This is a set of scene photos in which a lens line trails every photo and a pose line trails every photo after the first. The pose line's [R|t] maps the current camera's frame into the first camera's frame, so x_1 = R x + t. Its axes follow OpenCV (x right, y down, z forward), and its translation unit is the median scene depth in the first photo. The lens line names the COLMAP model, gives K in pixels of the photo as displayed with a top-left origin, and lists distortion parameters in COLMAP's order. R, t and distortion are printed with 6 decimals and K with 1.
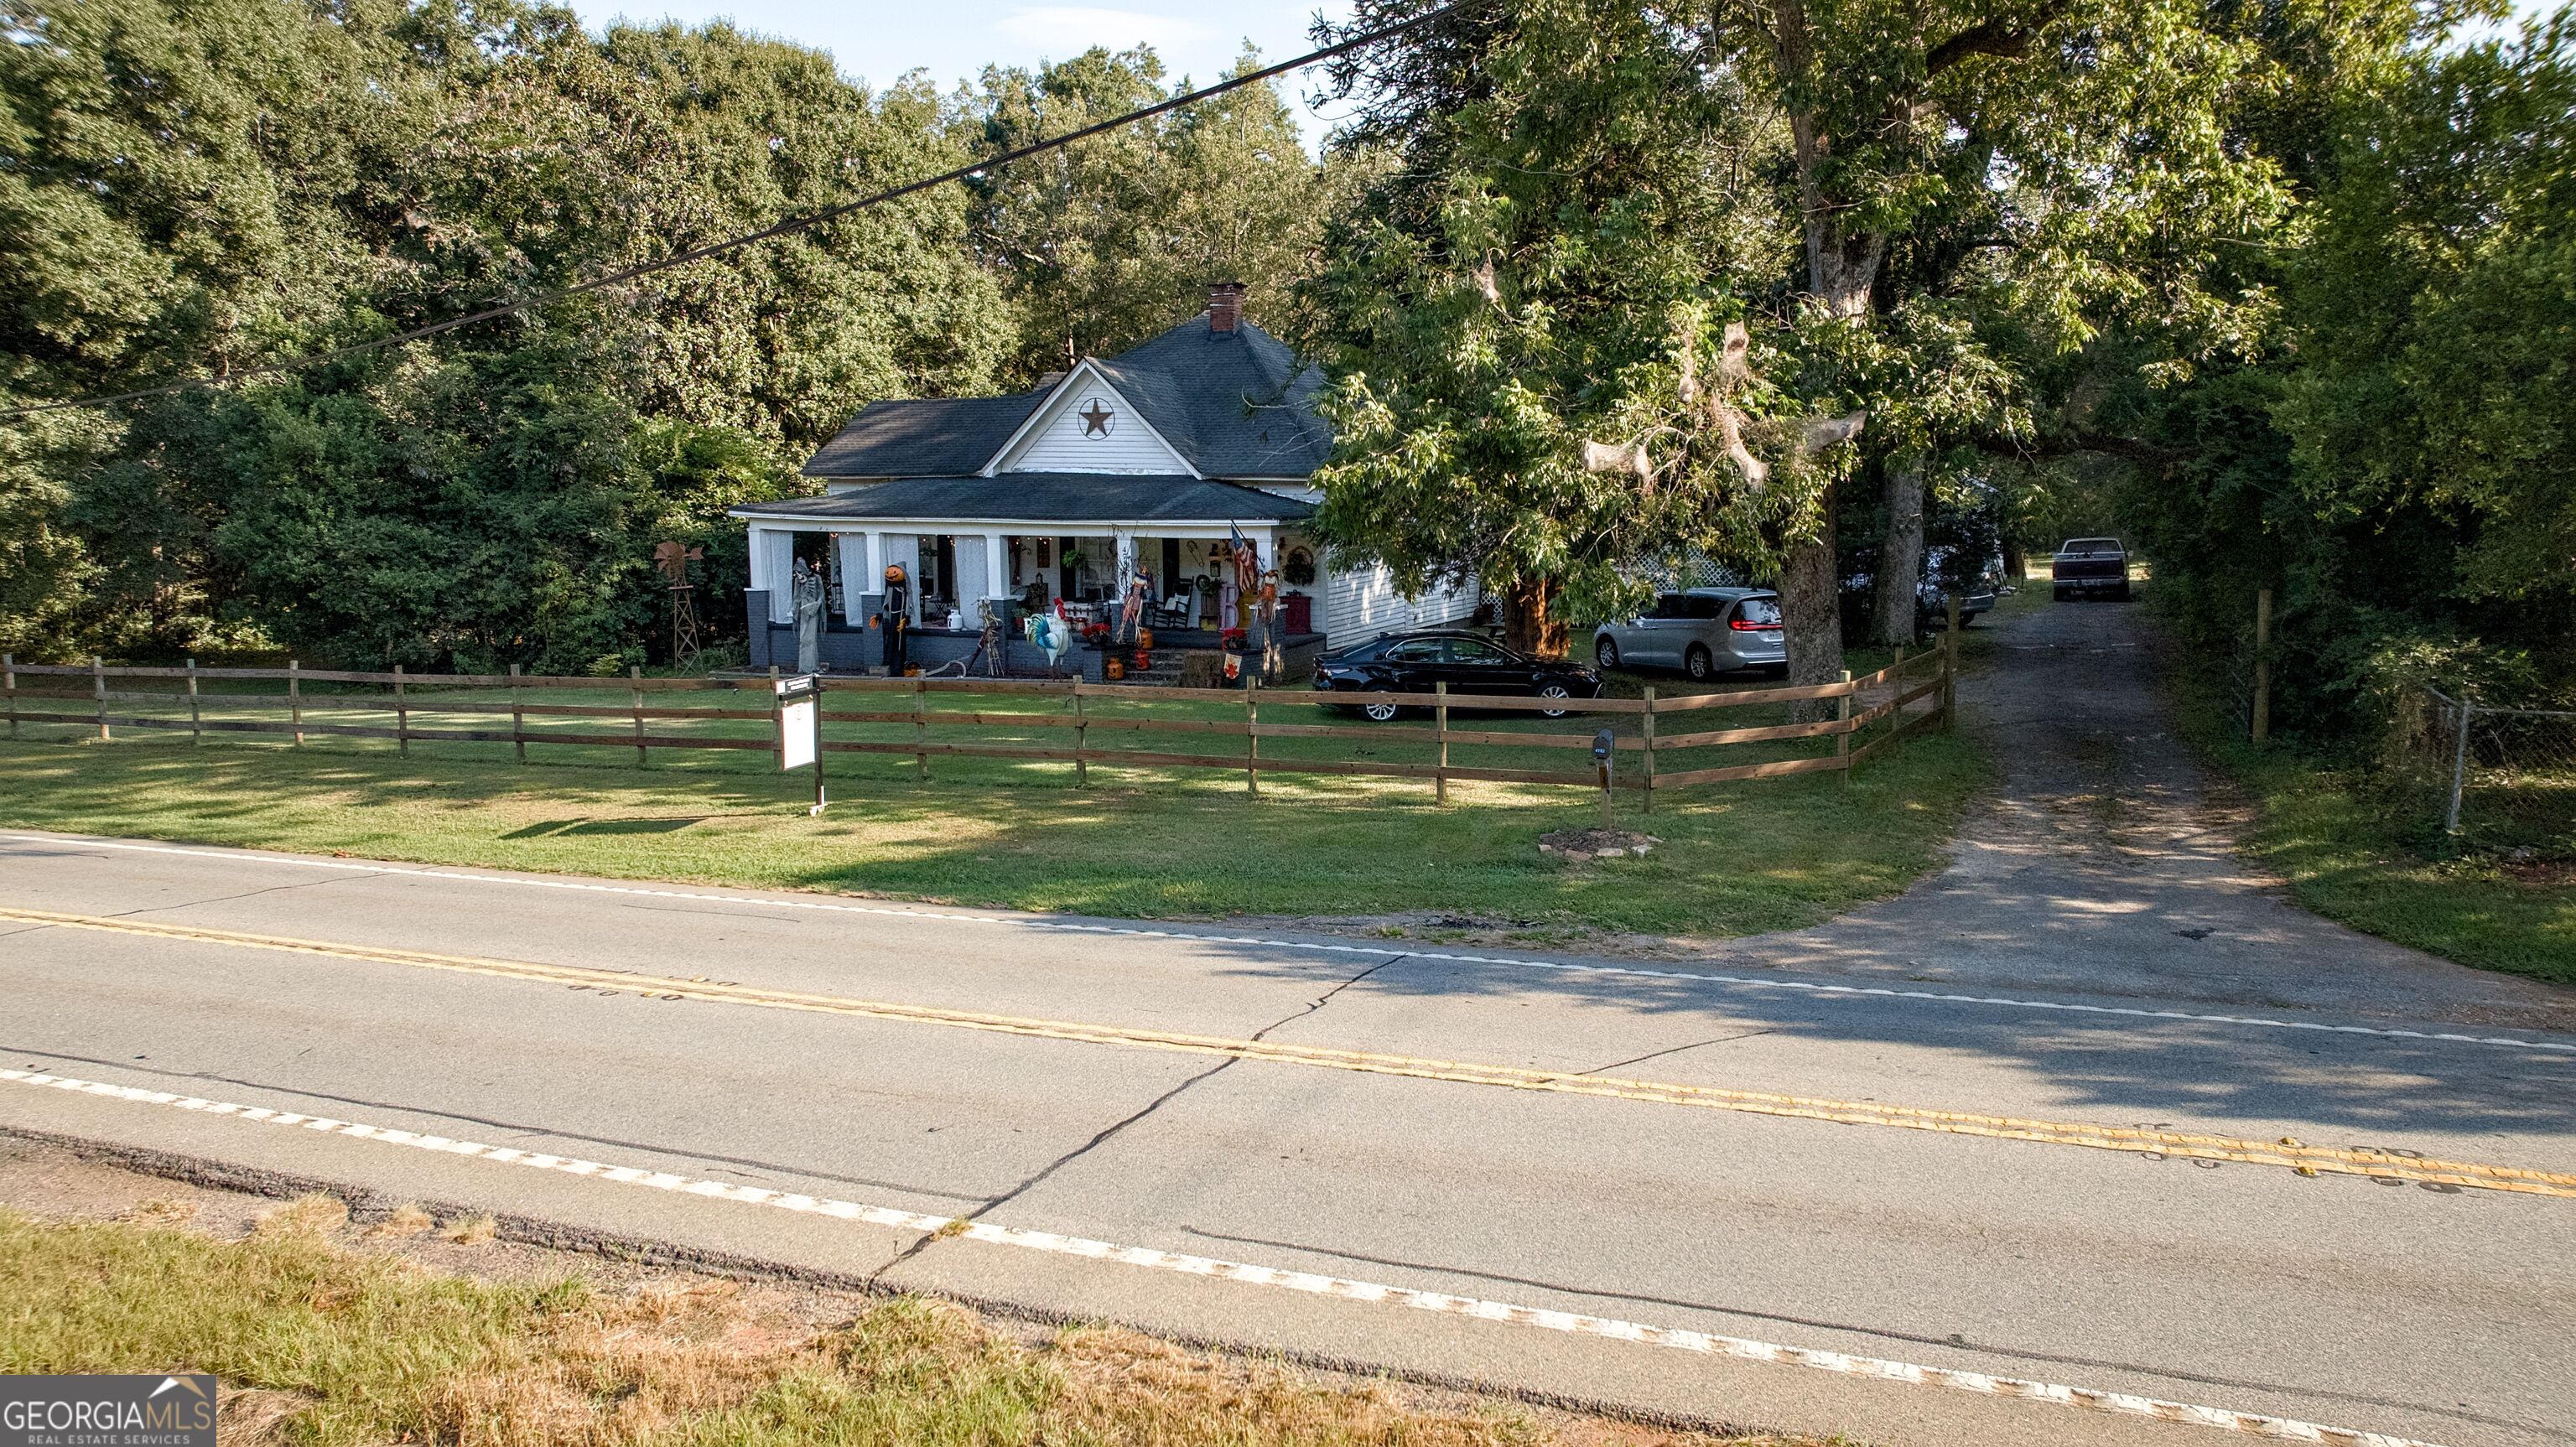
lens RADIAL K [[1817.0, 0, 1288.0], [0, 1817.0, 723.5], [0, 0, 1]] dist [-0.030021, 0.023597]
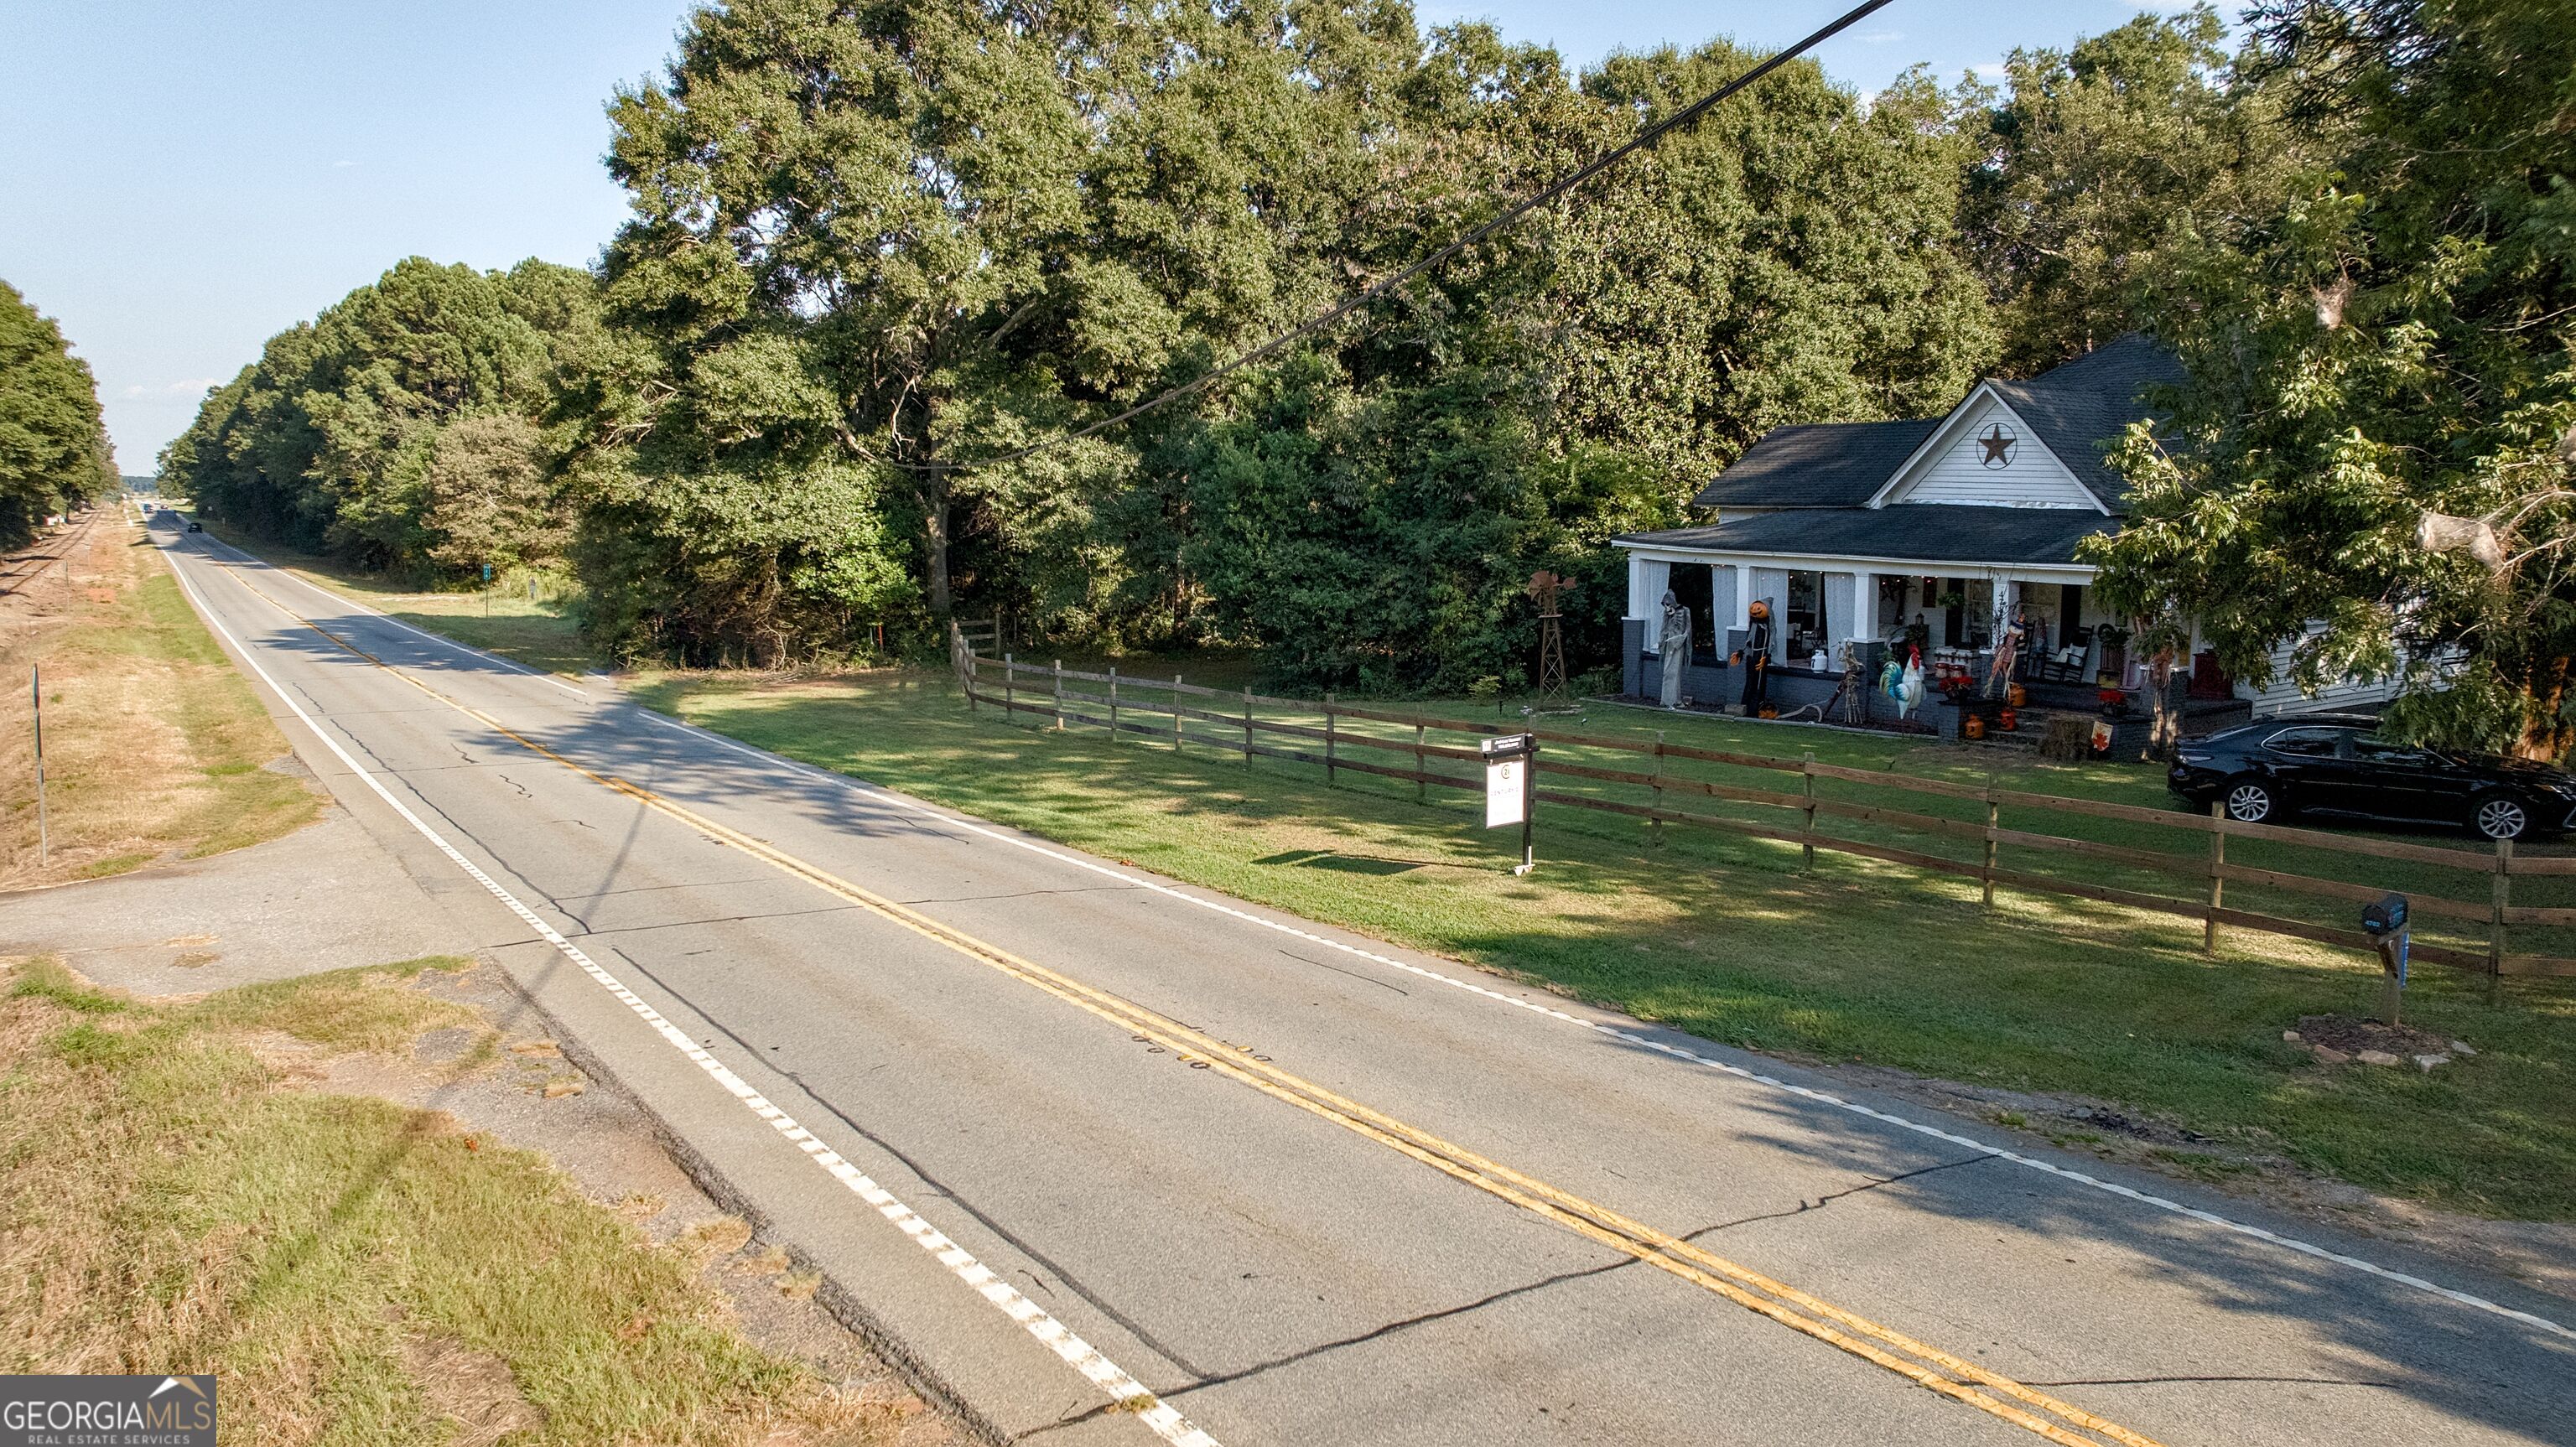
lens RADIAL K [[1802.2, 0, 1283.5], [0, 1802.2, 737.6], [0, 0, 1]] dist [-0.024371, 0.000487]
pose [[0.841795, 0.074802, -0.534590, 0.083963], [-0.069754, 0.997122, 0.029683, -0.024599], [0.535272, 0.012303, 0.844590, 0.054359]]
